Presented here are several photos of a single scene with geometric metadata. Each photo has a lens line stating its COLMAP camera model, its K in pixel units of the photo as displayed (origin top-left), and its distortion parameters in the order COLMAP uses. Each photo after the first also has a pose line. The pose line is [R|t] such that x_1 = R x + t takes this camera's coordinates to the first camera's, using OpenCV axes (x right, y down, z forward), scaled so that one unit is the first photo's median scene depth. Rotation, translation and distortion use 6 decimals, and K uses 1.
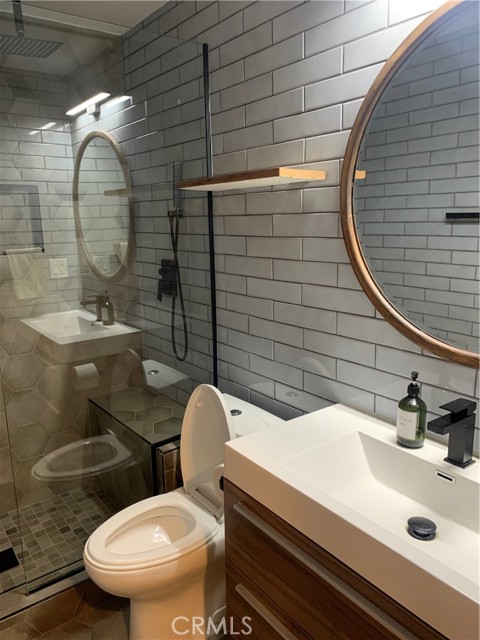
lens RADIAL K [[486.3, 0, 238.9], [0, 486.3, 316.7], [0, 0, 1]] dist [0.040406, -0.057651]
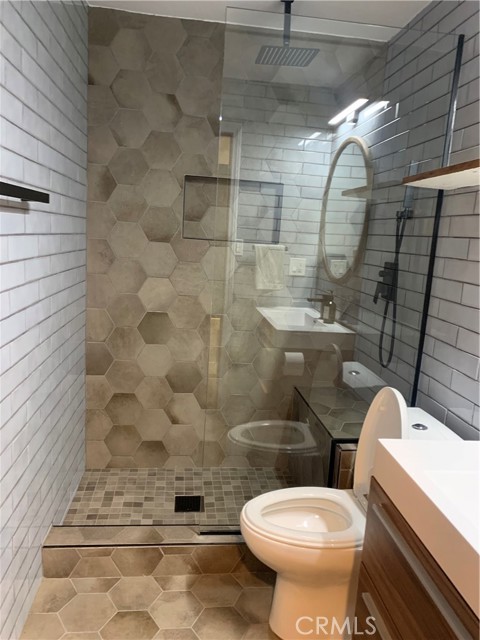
lens RADIAL K [[486.3, 0, 238.9], [0, 486.3, 316.7], [0, 0, 1]] dist [0.040406, -0.057651]
pose [[0.855445, 0.163076, -0.491549, 0.092777], [-0.184077, 0.982895, 0.005735, 0.039749], [0.484076, 0.085577, 0.870831, 0.014441]]
